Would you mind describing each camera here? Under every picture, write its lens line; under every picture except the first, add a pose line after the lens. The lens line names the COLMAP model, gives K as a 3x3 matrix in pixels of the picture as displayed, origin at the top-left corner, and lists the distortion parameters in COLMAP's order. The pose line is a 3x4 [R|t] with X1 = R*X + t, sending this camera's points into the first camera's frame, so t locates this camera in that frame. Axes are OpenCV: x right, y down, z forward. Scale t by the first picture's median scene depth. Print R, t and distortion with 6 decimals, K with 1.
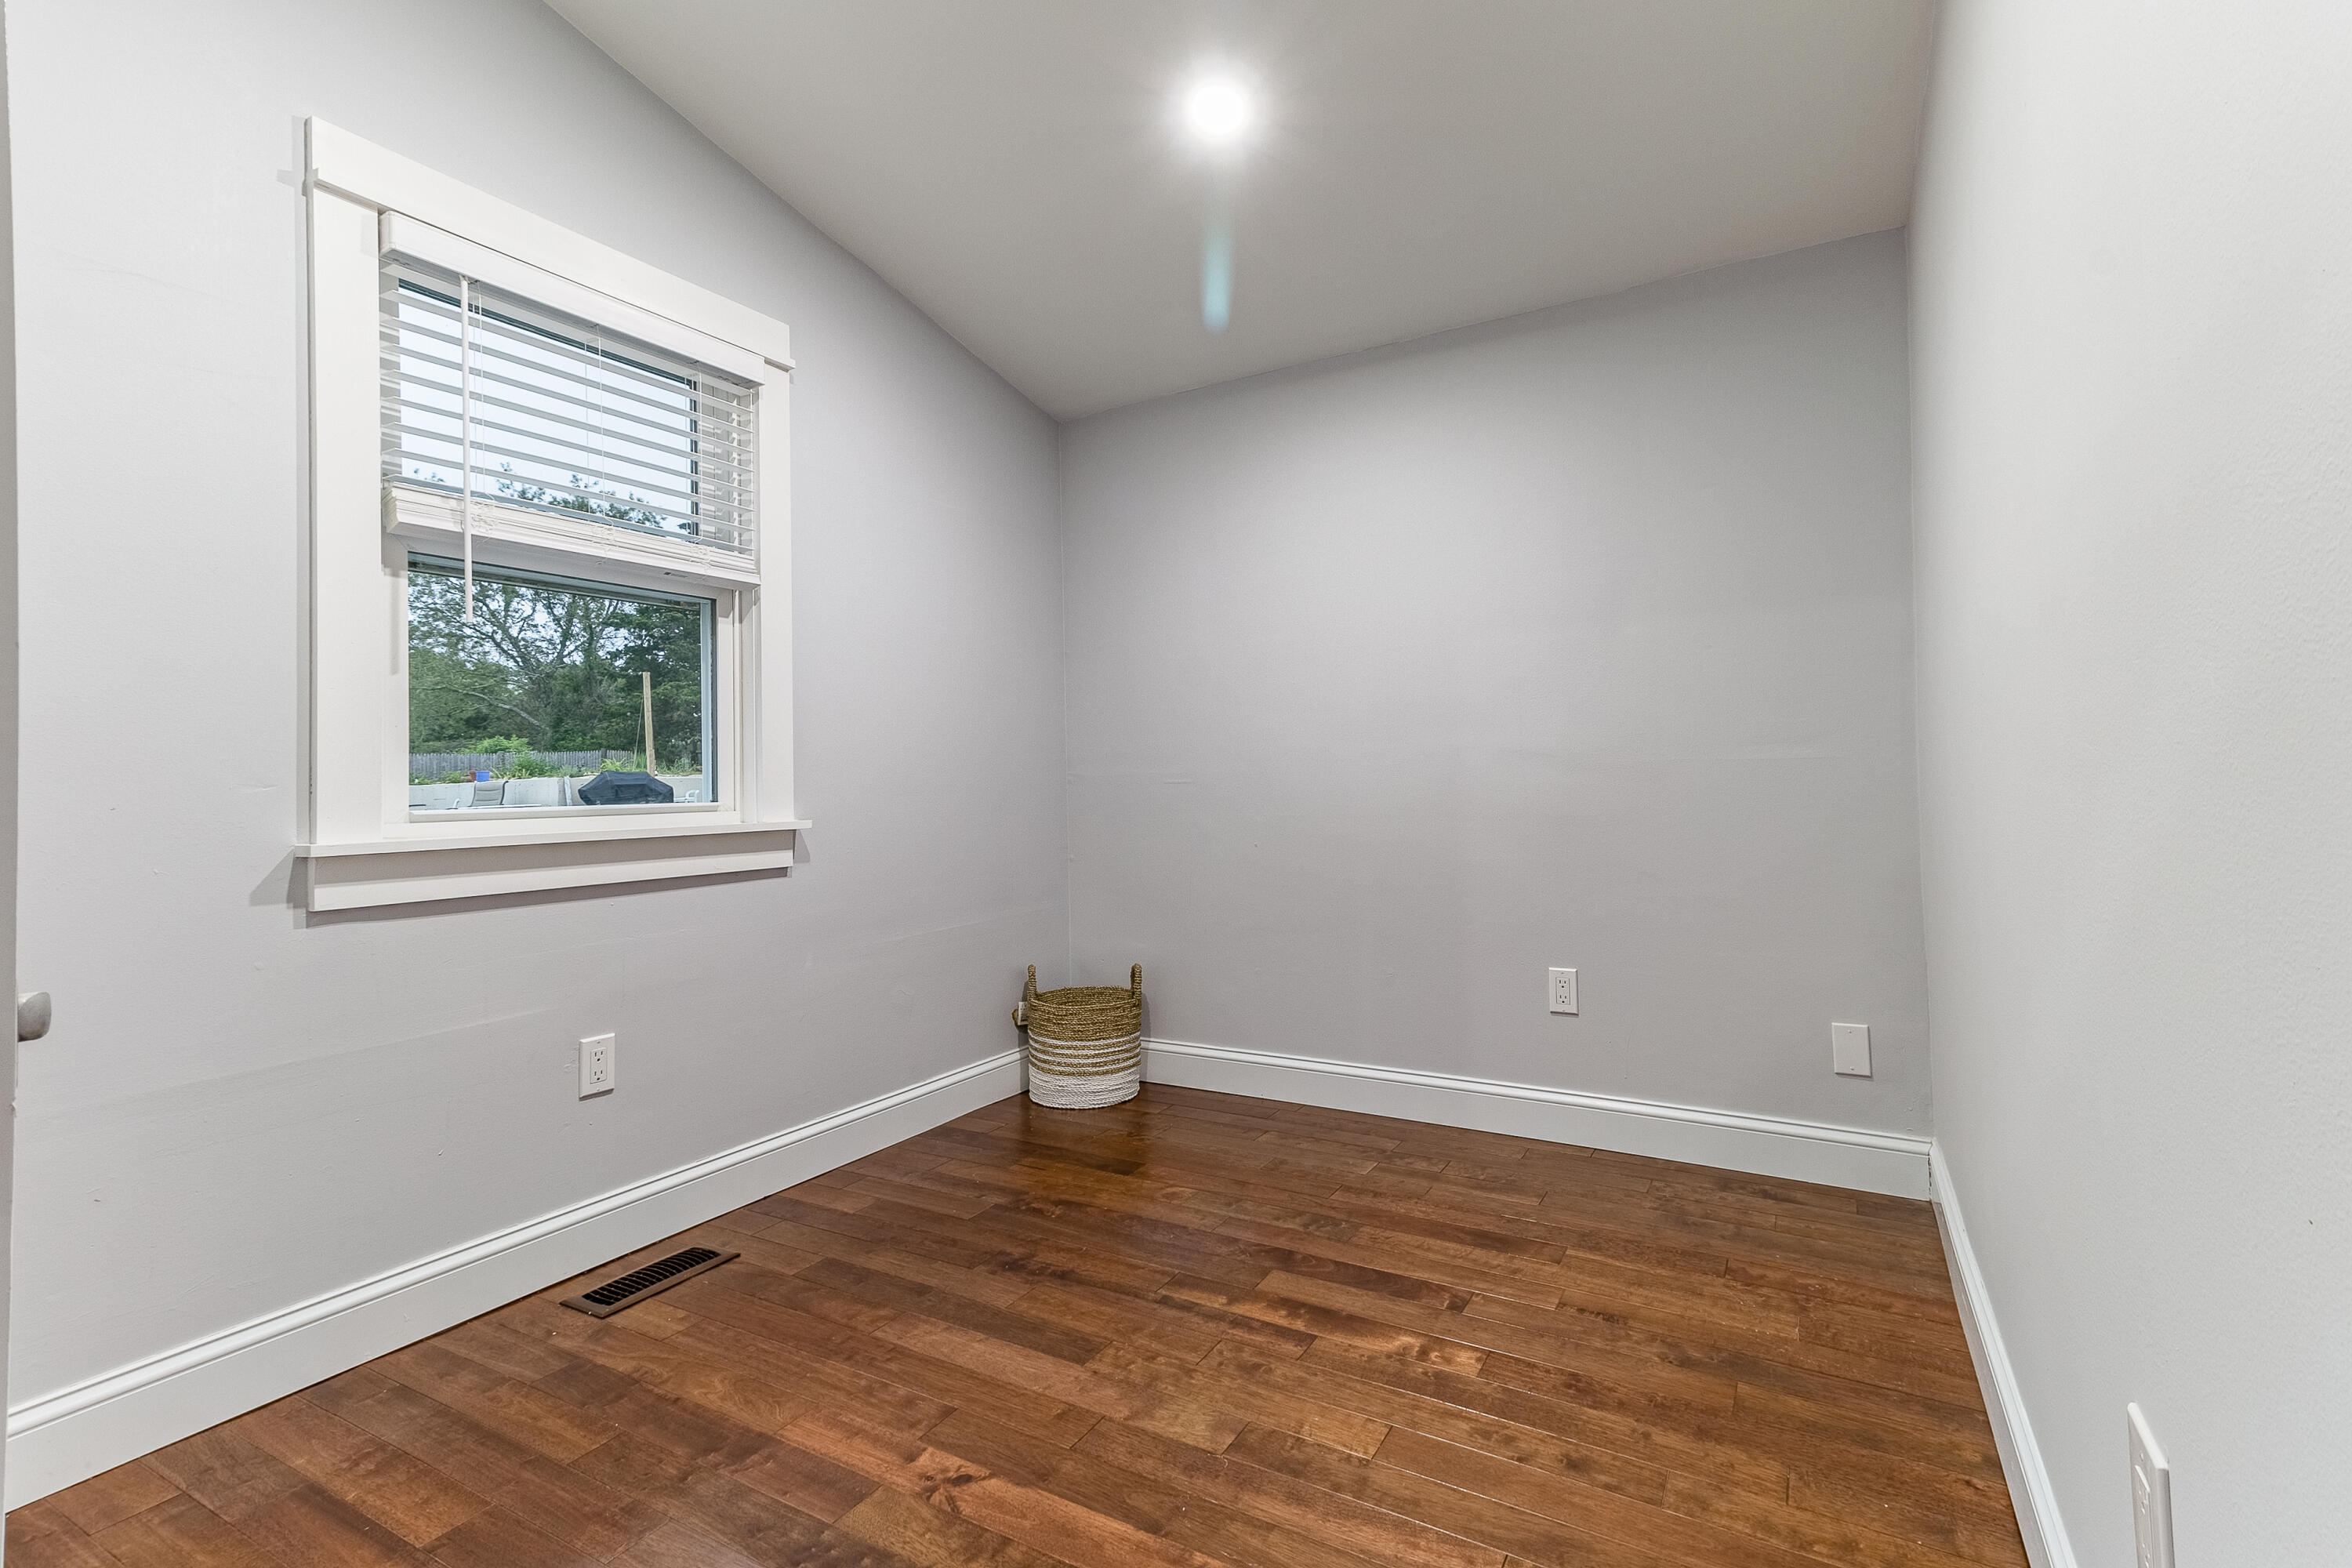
lens RADIAL K [[1072.2, 0, 1196.9], [0, 1072.2, 759.6], [0, 0, 1]] dist [0.025121, 0.000517]
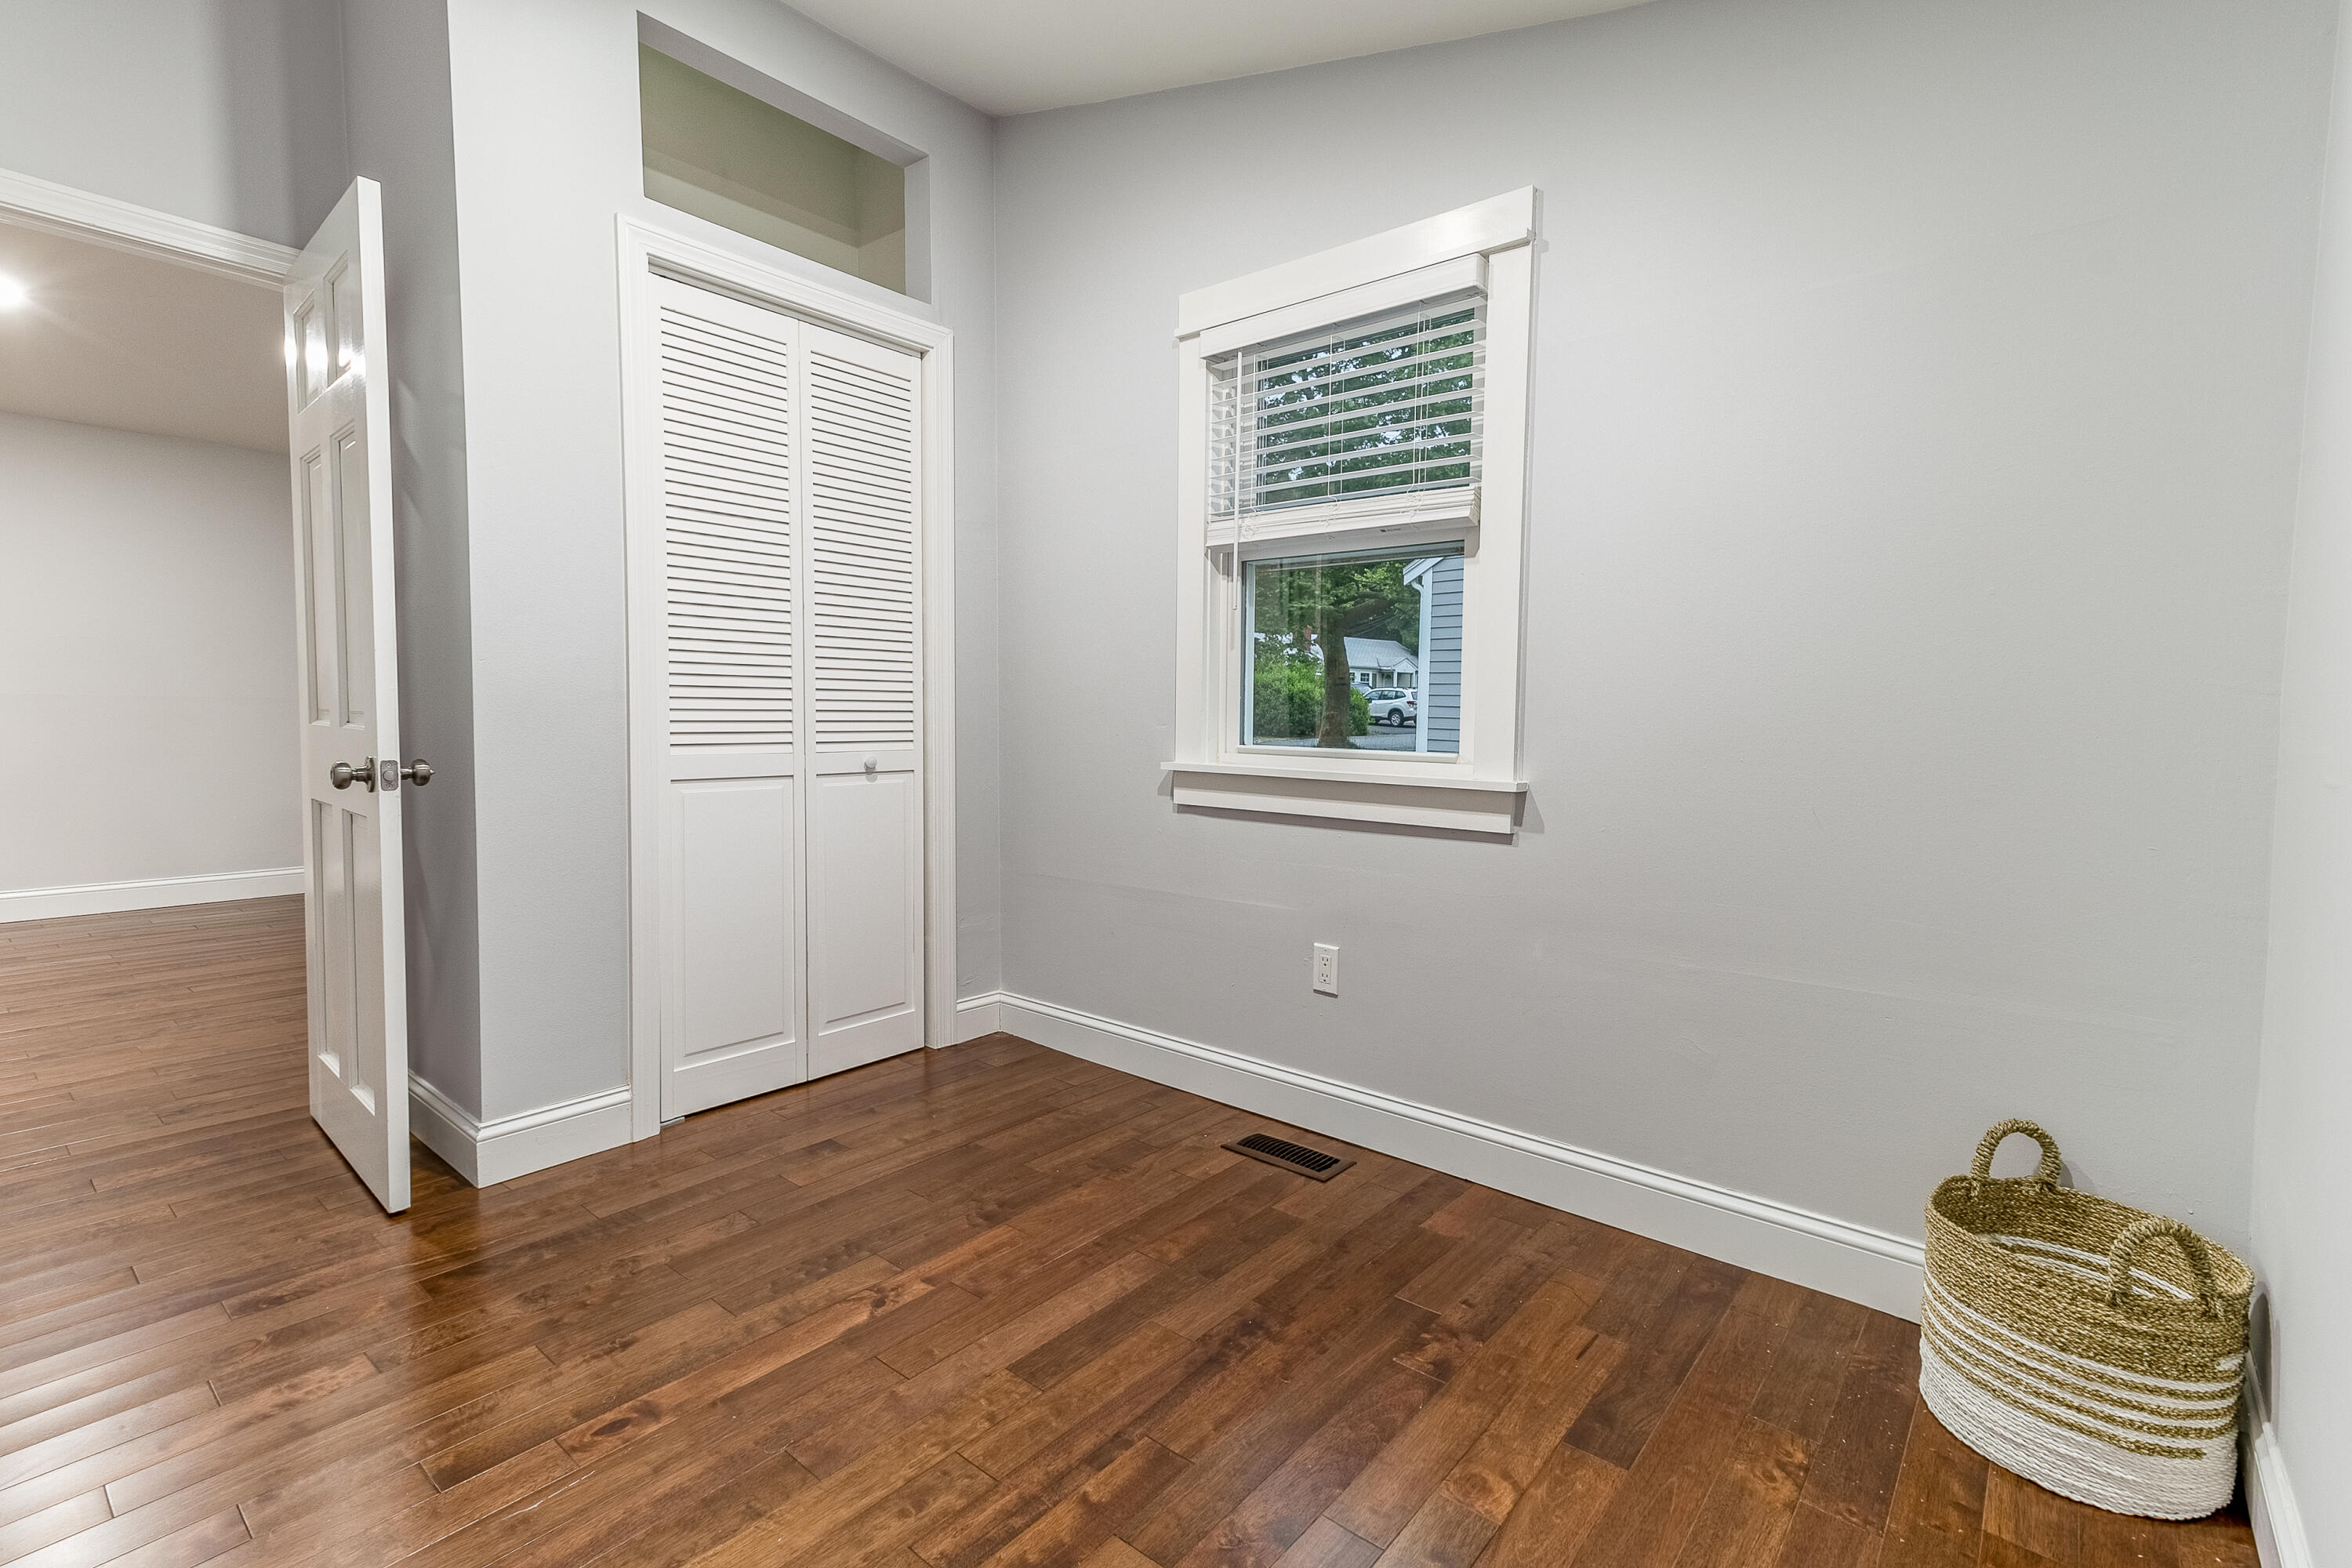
lens RADIAL K [[1072.2, 0, 1196.9], [0, 1072.2, 759.6], [0, 0, 1]] dist [0.025121, 0.000517]
pose [[-0.169814, 0.057504, -0.983797, 0.658218], [0.008823, 0.998345, 0.056831, -0.013870], [0.985437, 0.000971, -0.170040, 1.151768]]
